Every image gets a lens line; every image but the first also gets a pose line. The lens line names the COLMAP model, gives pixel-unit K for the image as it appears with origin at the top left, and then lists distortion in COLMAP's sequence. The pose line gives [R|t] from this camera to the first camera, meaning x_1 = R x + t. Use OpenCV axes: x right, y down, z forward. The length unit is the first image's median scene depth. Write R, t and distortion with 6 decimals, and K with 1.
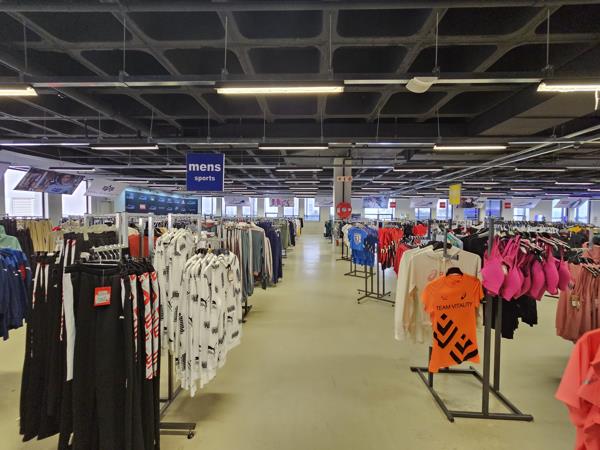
lens RADIAL K [[246.7, 0, 301.0], [0, 246.7, 223.1], [0, 0, 1]] dist [0.000648, 0.000029]
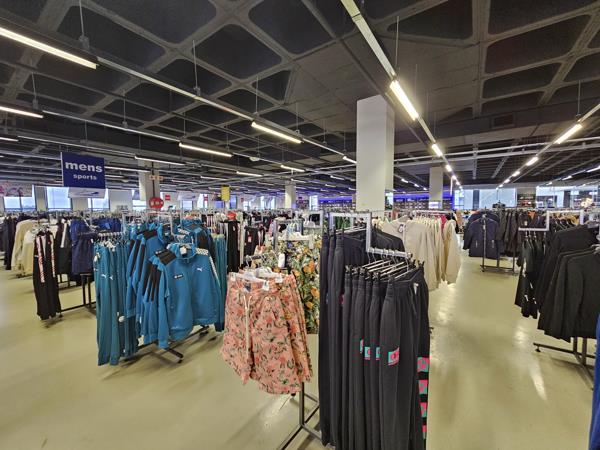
lens RADIAL K [[246.7, 0, 300.8], [0, 246.7, 226.2], [0, 0, 1]] dist [0.000648, 0.000029]
pose [[0.553605, -0.072814, 0.829590, -0.203166], [0.032376, 0.997299, 0.065928, 0.001644], [-0.832150, -0.009640, 0.554467, -0.123204]]
